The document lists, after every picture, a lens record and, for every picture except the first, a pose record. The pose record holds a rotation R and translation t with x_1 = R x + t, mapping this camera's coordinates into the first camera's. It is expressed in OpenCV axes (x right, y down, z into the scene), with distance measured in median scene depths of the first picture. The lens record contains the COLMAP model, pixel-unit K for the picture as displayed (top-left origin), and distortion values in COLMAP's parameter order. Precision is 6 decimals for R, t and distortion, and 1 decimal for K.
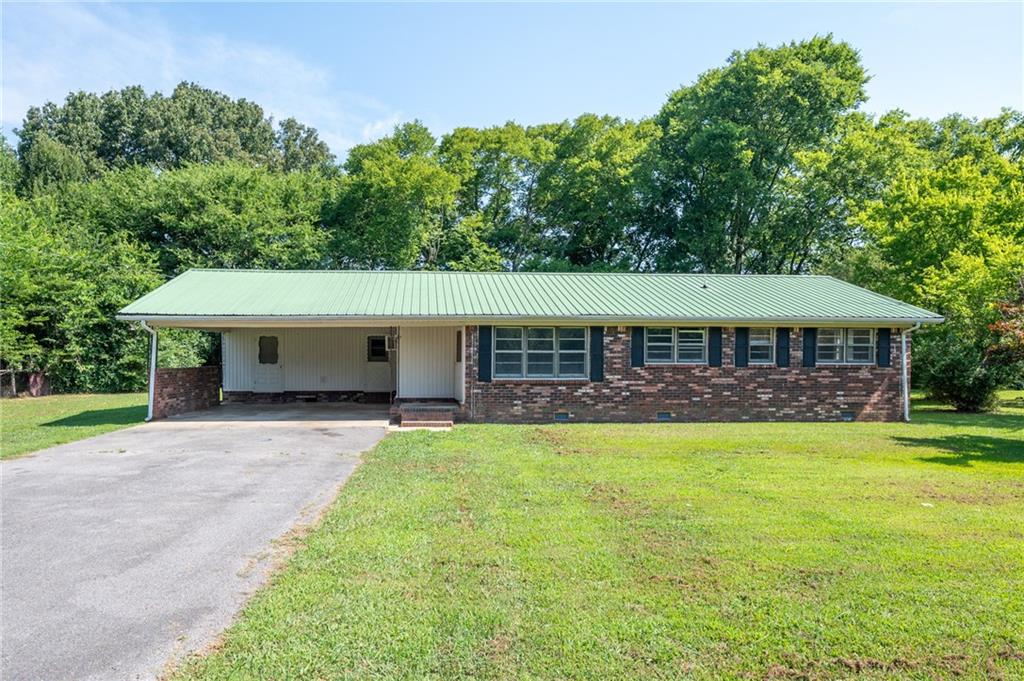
lens RADIAL K [[651.9, 0, 476.8], [0, 651.9, 368.4], [0, 0, 1]] dist [-0.001987, -0.001797]
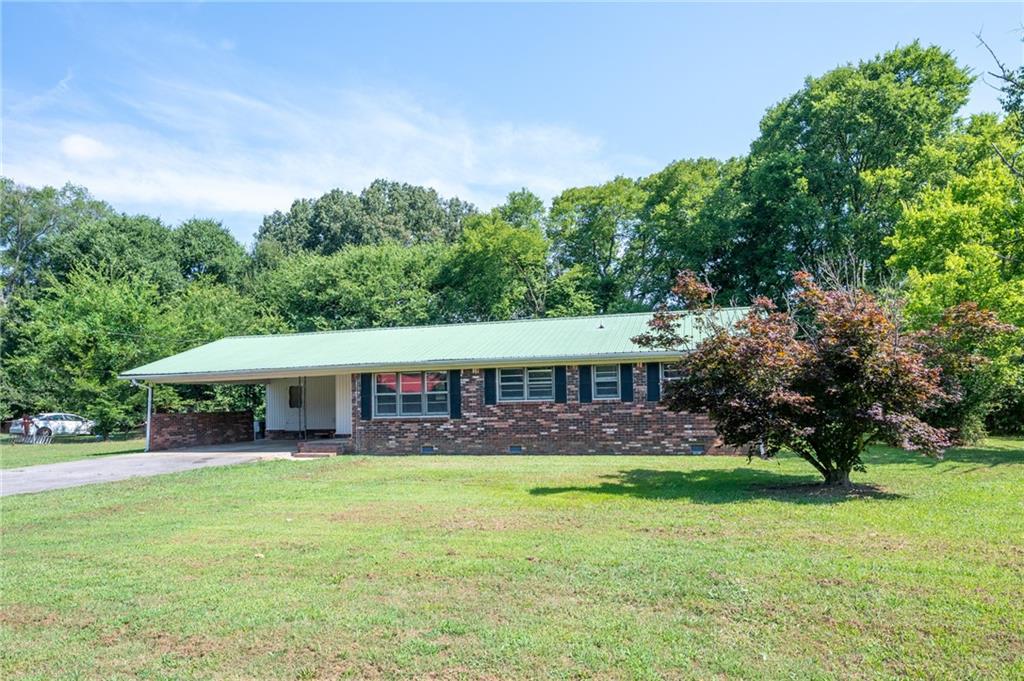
lens RADIAL K [[617.7, 0, 543.4], [0, 617.7, 377.1], [0, 0, 1]] dist [-0.003642, -0.001202]
pose [[0.947110, -0.036246, -0.318856, 0.656737], [0.020370, 0.998387, -0.052987, 0.008241], [0.320263, 0.043689, 0.946321, 0.028859]]
